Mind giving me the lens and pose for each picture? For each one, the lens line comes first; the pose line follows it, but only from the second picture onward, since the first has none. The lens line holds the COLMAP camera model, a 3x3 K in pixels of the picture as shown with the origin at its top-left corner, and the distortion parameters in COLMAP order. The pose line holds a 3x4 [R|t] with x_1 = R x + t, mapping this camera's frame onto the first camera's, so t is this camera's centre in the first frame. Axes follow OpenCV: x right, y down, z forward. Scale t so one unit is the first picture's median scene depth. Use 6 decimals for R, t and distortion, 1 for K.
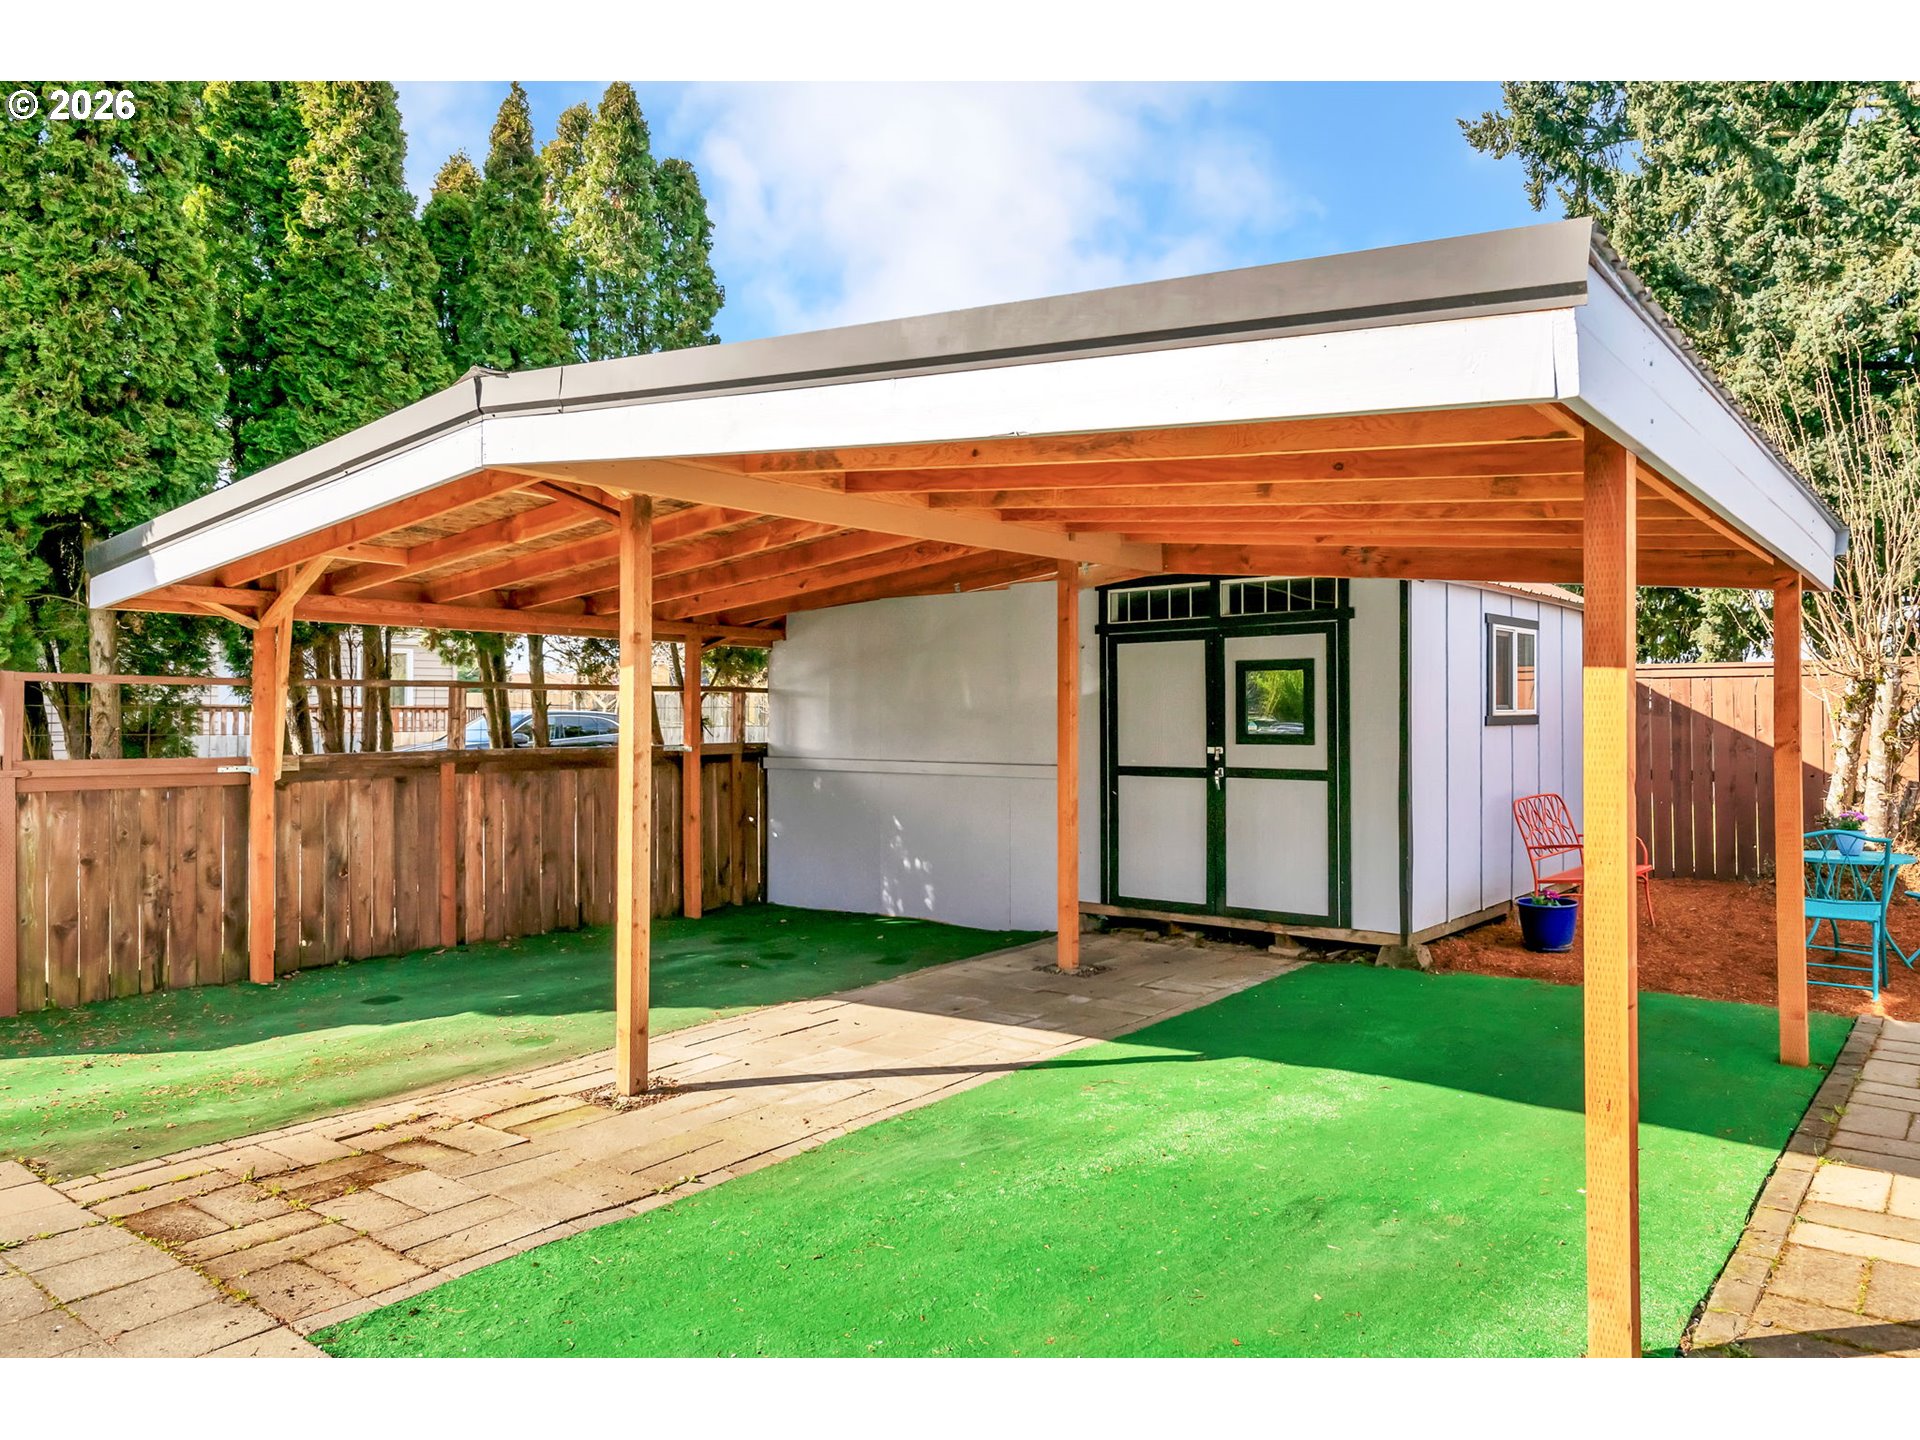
lens RADIAL K [[1156.4, 0, 961.5], [0, 1156.4, 702.6], [0, 0, 1]] dist [0.003607, -0.001182]
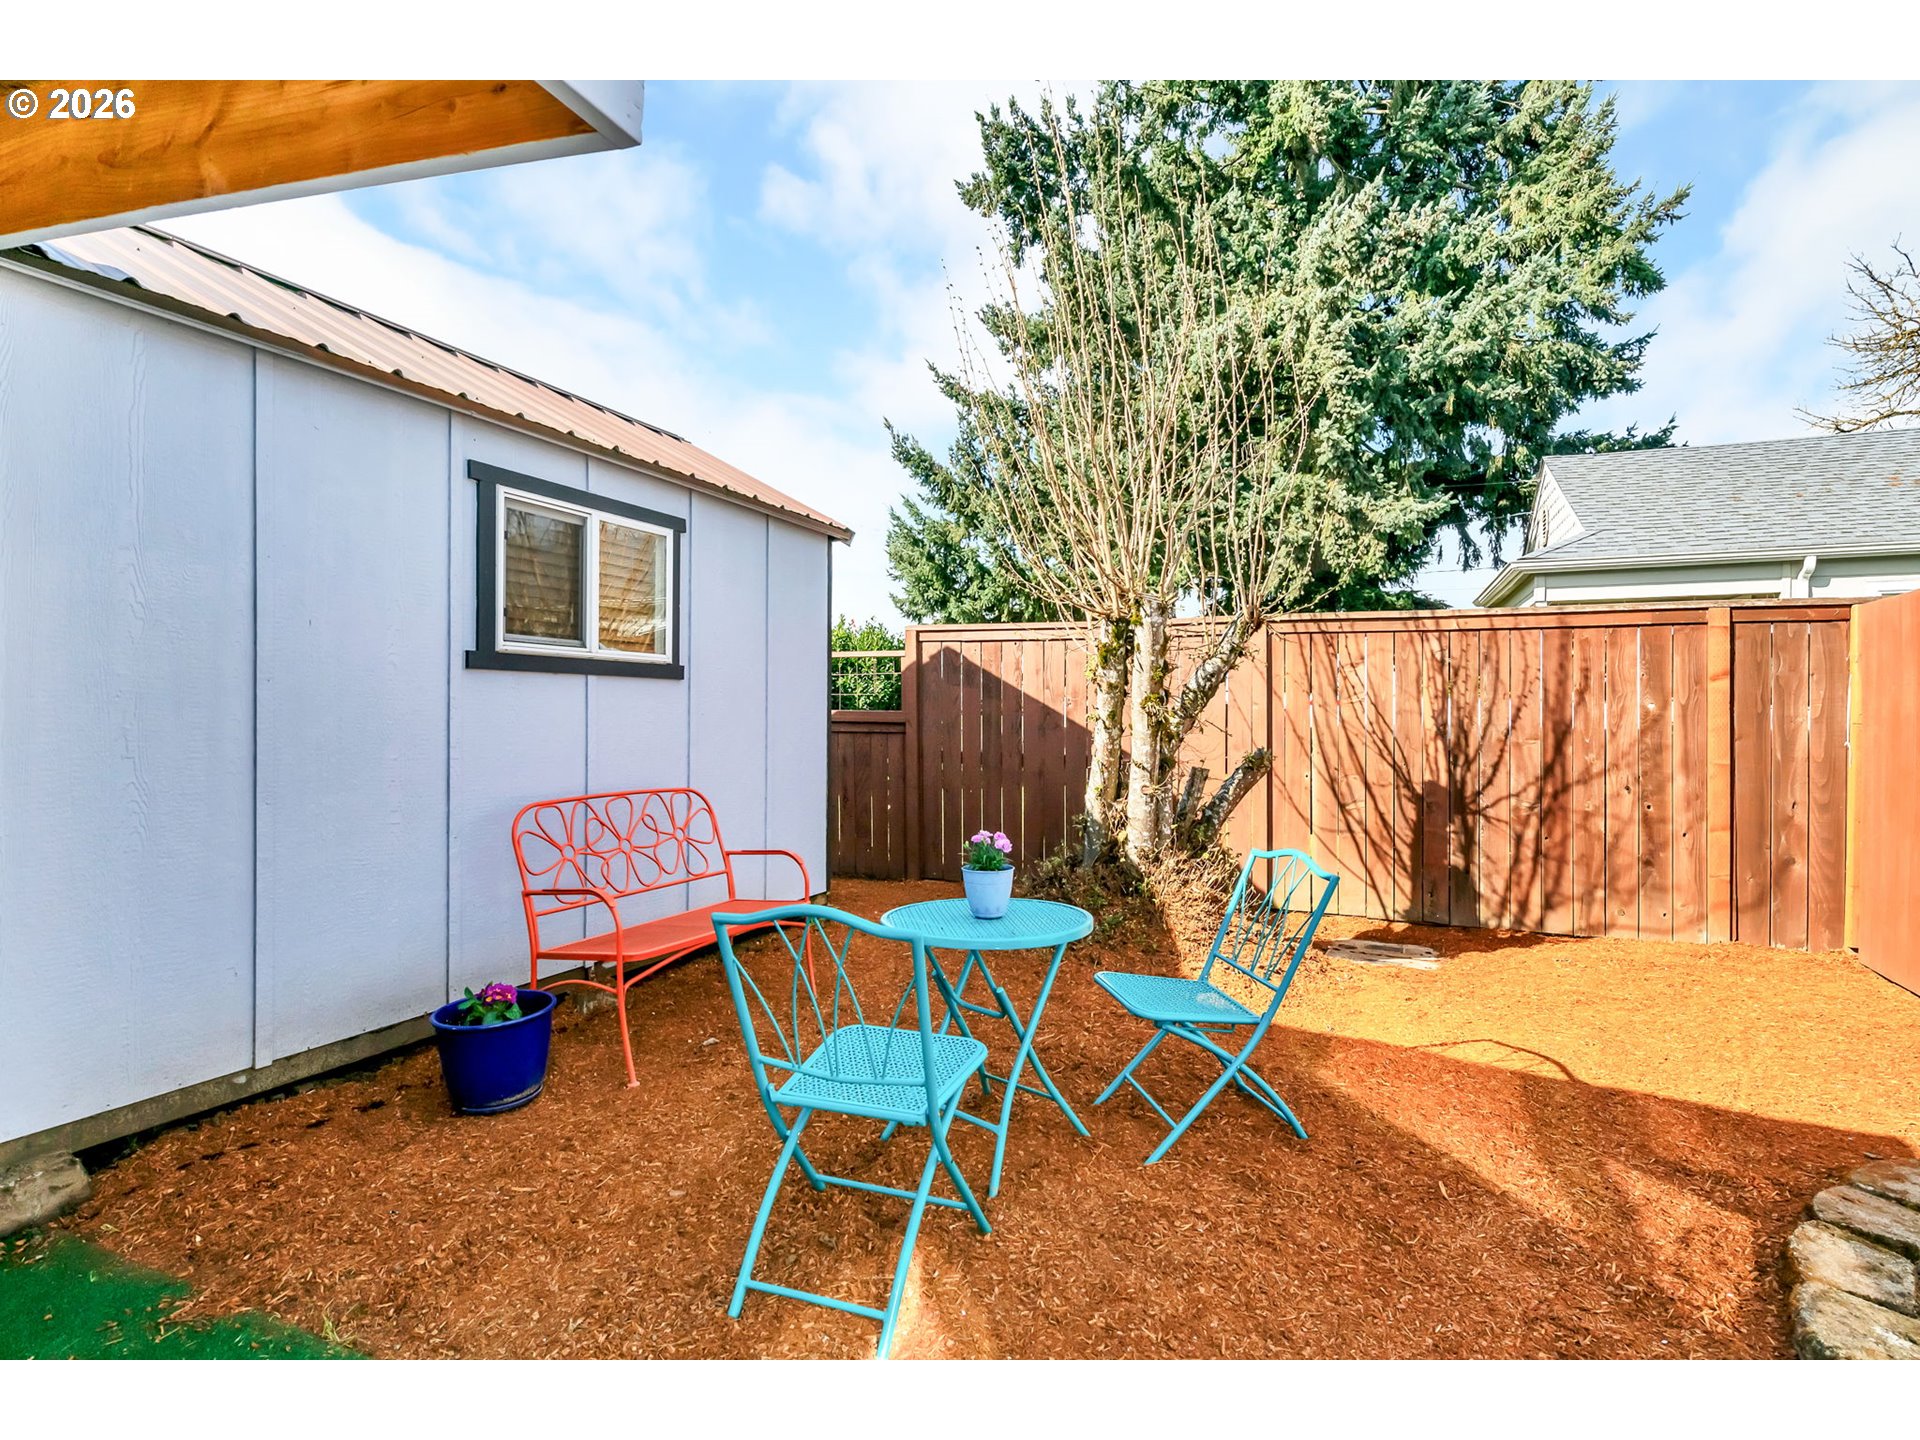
lens RADIAL K [[779.1, 0, 949.3], [0, 779.1, 719.0], [0, 0, 1]] dist [0.001619, -0.005522]
pose [[0.972039, 0.014393, 0.234378, 0.567412], [-0.017367, 0.999793, 0.010629, 0.035278], [-0.234176, -0.014402, 0.972088, 0.567654]]
